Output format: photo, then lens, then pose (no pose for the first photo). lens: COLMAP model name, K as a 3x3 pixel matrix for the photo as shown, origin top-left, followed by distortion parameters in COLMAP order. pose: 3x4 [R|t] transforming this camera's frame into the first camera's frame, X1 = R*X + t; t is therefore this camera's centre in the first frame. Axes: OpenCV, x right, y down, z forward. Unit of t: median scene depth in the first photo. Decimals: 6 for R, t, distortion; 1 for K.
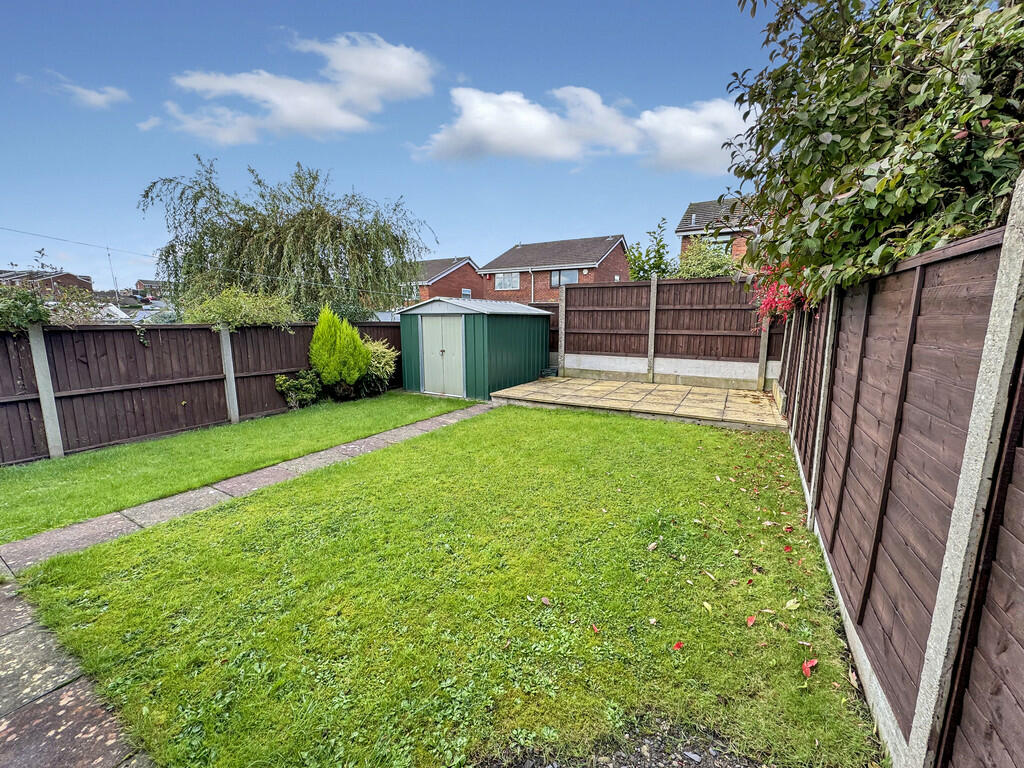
lens RADIAL K [[408.8, 0, 514.3], [0, 408.8, 385.5], [0, 0, 1]] dist [-0.007424, 0.000081]
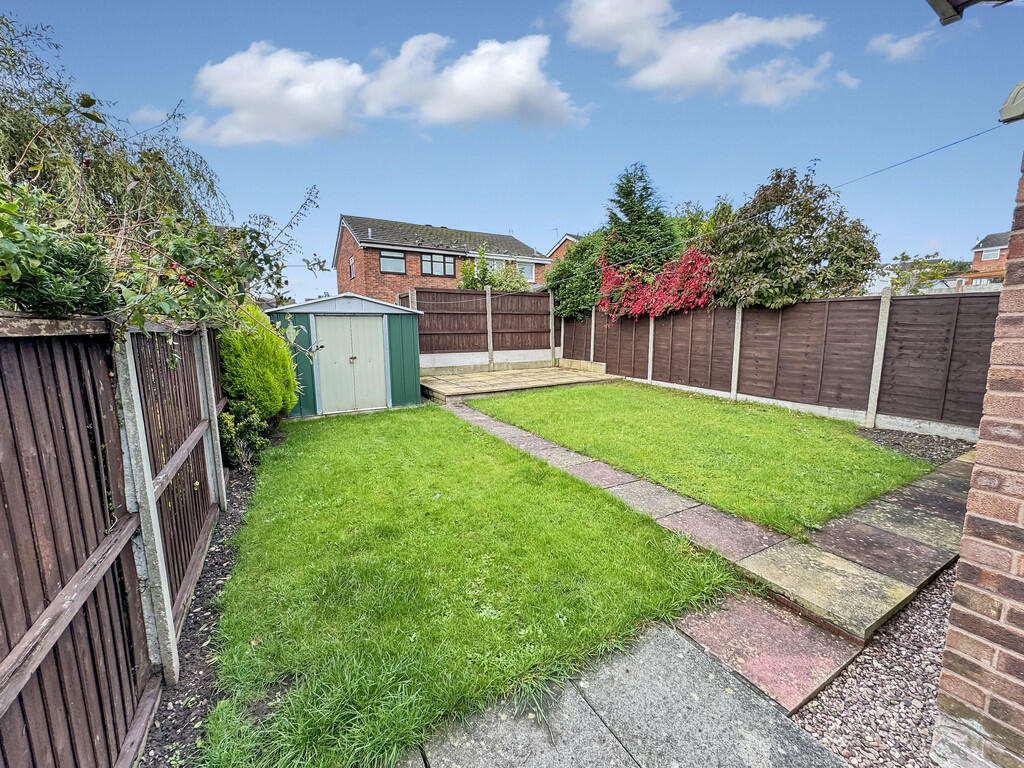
lens RADIAL K [[408.8, 0, 514.5], [0, 408.8, 386.1], [0, 0, 1]] dist [-0.007424, 0.000081]
pose [[0.502812, -0.131086, 0.854398, -0.764293], [0.145876, 0.987125, 0.065602, -0.036414], [-0.851998, 0.091651, 0.515461, 0.313220]]
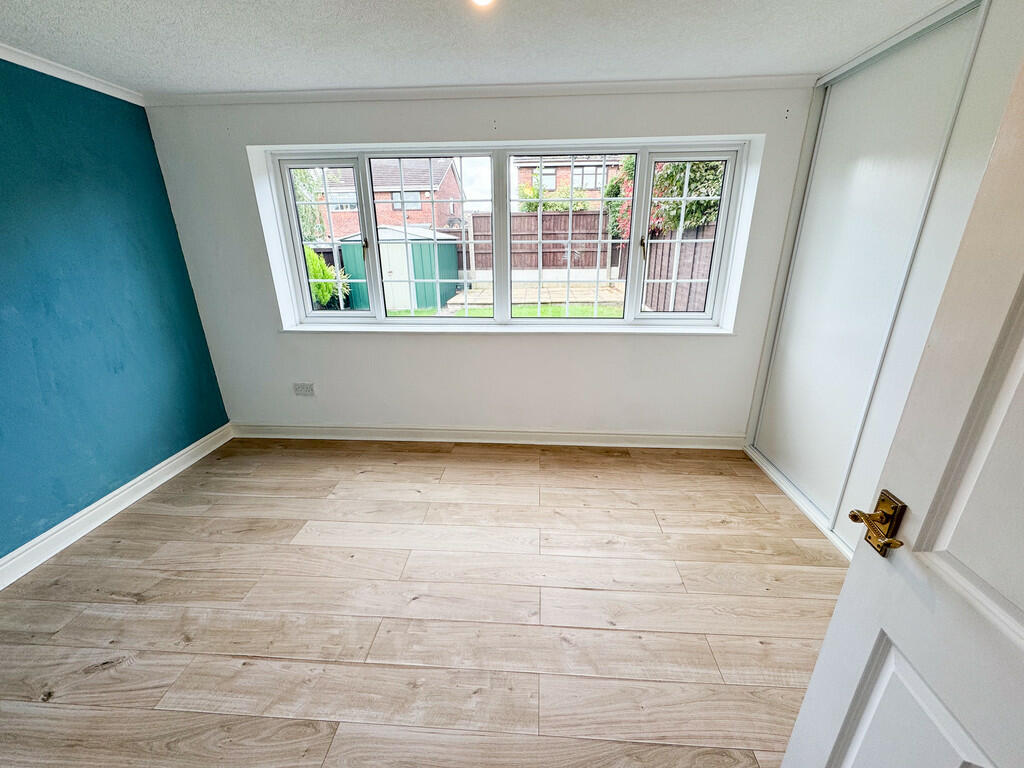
lens RADIAL K [[408.8, 0, 511.2], [0, 408.8, 386.7], [0, 0, 1]] dist [-0.007424, 0.000081]
pose [[0.895279, -0.165374, 0.413674, -0.439530], [0.086345, 0.975355, 0.203047, 0.035245], [-0.437058, -0.146065, 0.887494, -0.297551]]
